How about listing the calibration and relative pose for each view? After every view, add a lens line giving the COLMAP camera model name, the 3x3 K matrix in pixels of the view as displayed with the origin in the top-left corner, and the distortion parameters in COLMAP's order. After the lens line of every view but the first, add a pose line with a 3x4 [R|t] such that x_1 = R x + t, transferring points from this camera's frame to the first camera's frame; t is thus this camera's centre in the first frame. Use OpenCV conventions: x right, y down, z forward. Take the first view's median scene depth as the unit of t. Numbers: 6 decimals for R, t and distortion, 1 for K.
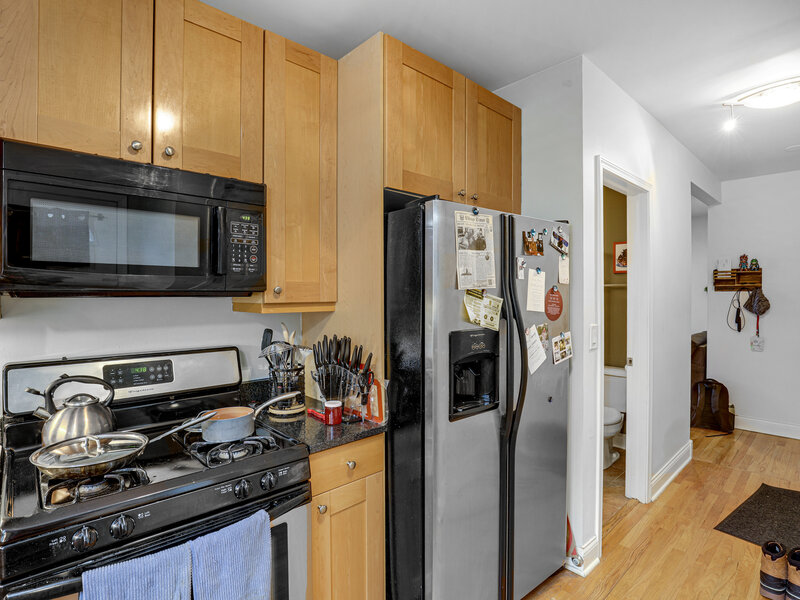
lens RADIAL K [[420.6, 0, 399.3], [0, 420.6, 294.0], [0, 0, 1]] dist [-0.030911, 0.000859]
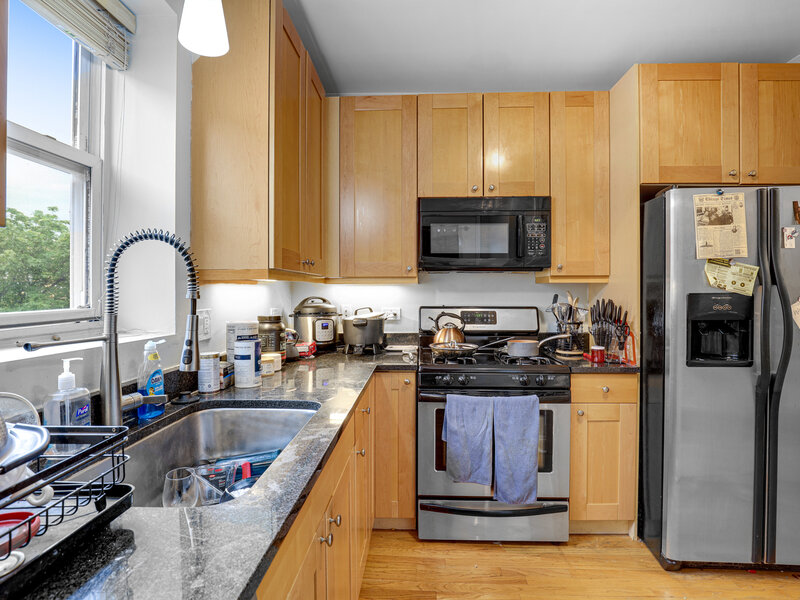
lens RADIAL K [[413.3, 0, 398.6], [0, 413.3, 296.7], [0, 0, 1]] dist [-0.002527, -0.000665]
pose [[0.694664, 0.016269, -0.719150, 0.380125], [-0.005620, 0.999836, 0.017191, 0.078500], [0.719312, -0.007901, 0.694642, -0.435652]]
